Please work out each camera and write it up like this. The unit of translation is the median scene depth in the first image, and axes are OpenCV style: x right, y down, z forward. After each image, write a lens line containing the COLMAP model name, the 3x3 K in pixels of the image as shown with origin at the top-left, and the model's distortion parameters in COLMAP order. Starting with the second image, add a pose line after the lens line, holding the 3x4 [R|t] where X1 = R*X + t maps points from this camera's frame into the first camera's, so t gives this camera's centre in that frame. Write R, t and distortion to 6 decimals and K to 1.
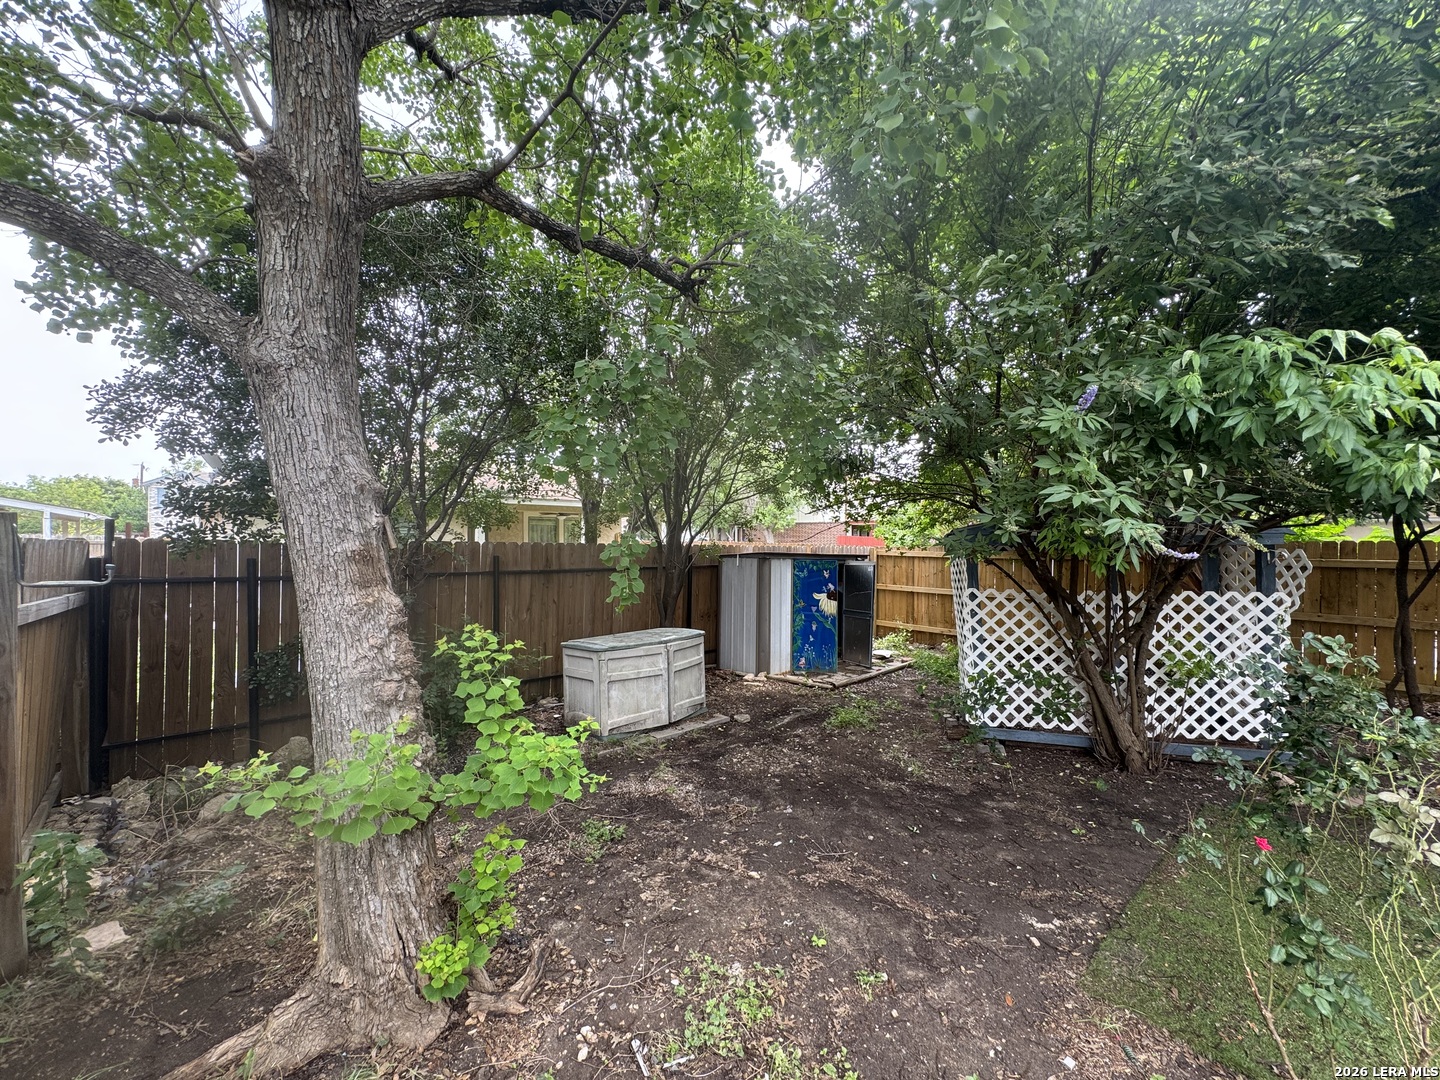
lens RADIAL K [[572.9, 0, 696.9], [0, 572.9, 544.8], [0, 0, 1]] dist [-0.001312, 0.000364]
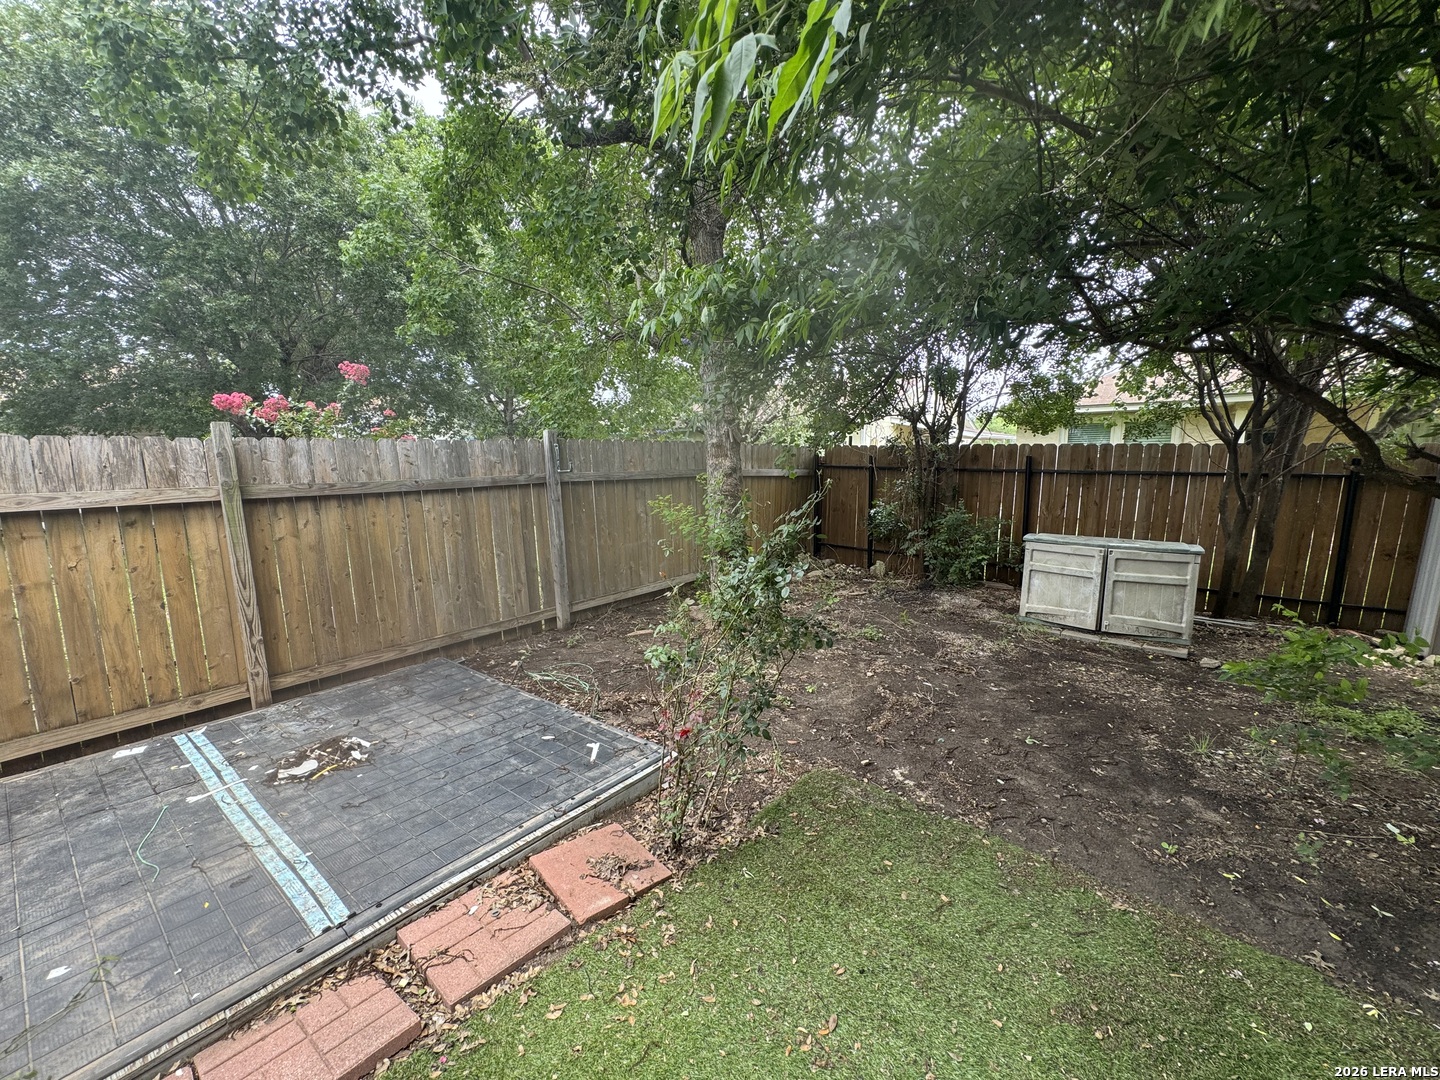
lens RADIAL K [[580.5, 0, 720.0], [0, 580.5, 540.0], [0, 0, 1]] dist [-0.001371, -0.000135]
pose [[0.128720, 0.139037, -0.981886, 0.854583], [-0.001926, 0.990156, 0.139955, 0.032419], [0.991679, -0.016124, 0.127720, 0.279522]]
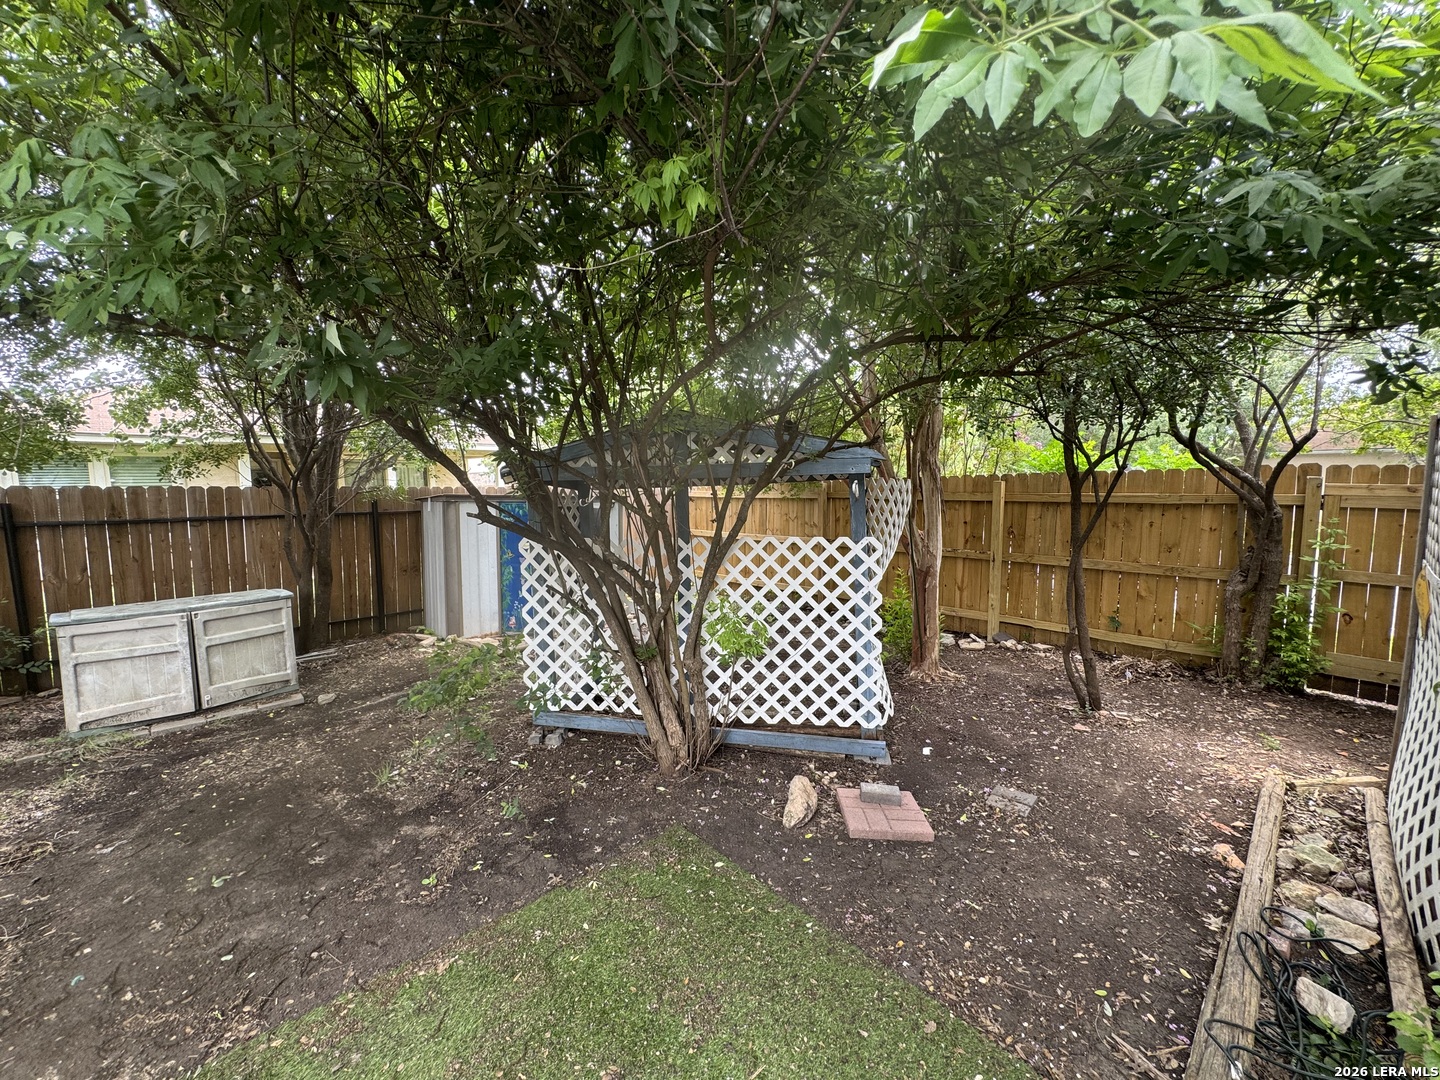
lens RADIAL K [[576.1, 0, 718.0], [0, 576.1, 539.8], [0, 0, 1]] dist [-0.002379, 0.000448]
pose [[0.999680, -0.011920, 0.022308, 0.707510], [0.009842, 0.995799, 0.091030, 0.011989], [-0.023300, -0.090782, 0.995598, 0.227252]]
